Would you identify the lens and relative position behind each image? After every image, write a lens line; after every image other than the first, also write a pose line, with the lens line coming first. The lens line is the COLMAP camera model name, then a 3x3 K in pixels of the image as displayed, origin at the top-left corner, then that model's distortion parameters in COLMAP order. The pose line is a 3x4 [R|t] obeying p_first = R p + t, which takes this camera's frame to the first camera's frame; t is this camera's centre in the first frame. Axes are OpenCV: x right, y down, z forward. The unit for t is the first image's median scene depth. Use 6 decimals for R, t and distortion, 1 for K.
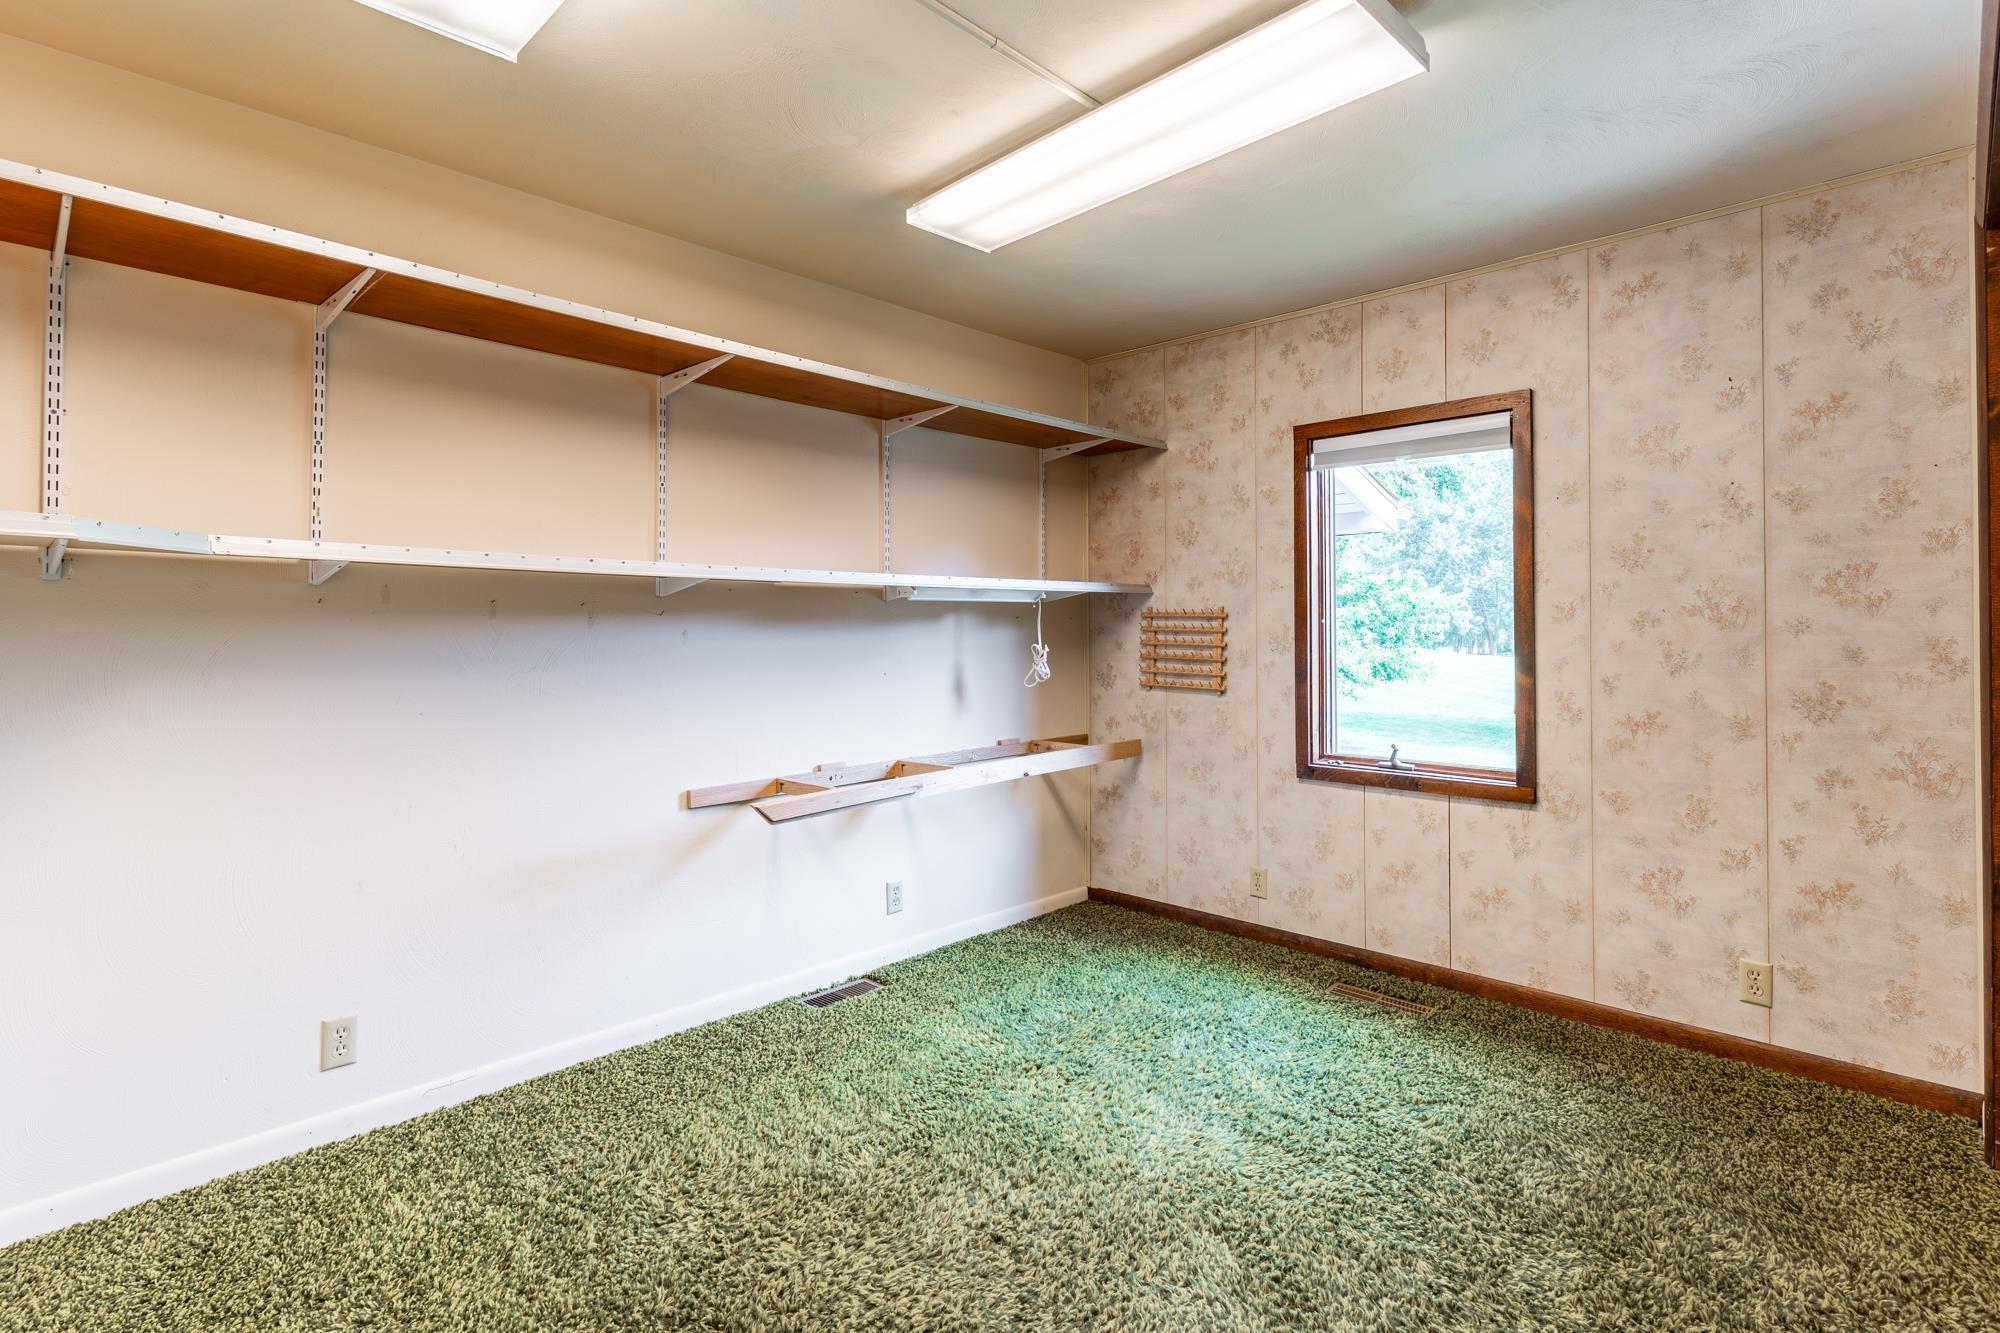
lens RADIAL K [[956.0, 0, 1014.1], [0, 956.0, 630.7], [0, 0, 1]] dist [0.001374, 0.000097]
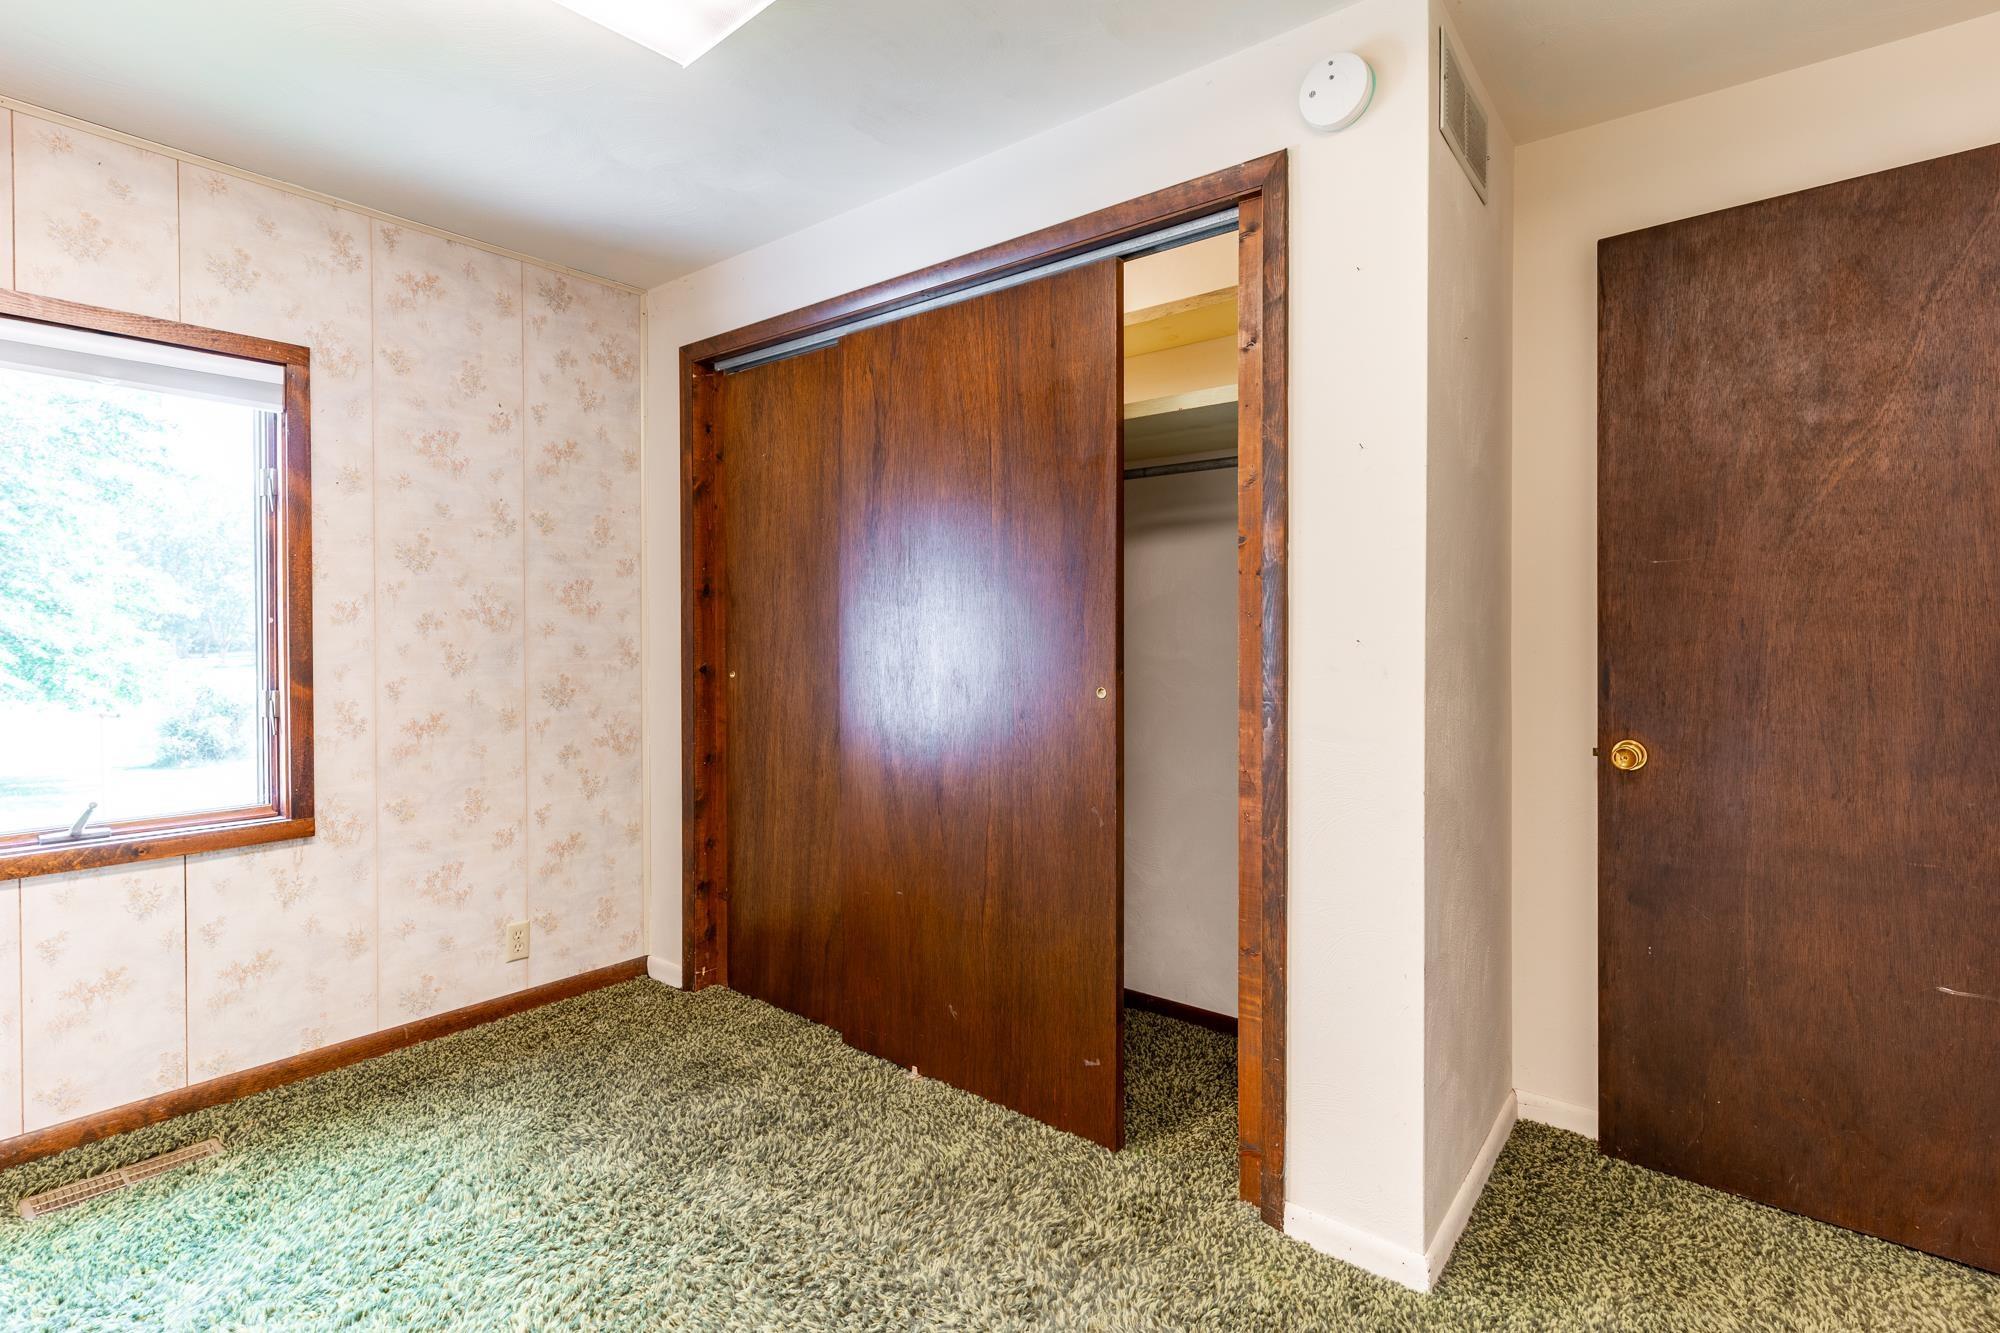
lens RADIAL K [[956.0, 0, 1001.6], [0, 956.0, 646.3], [0, 0, 1]] dist [0.001374, 0.000097]
pose [[-0.077998, -0.014133, 0.996853, -0.389199], [0.002683, 0.999893, 0.014386, 0.001076], [-0.996950, 0.003796, -0.077952, 0.494791]]
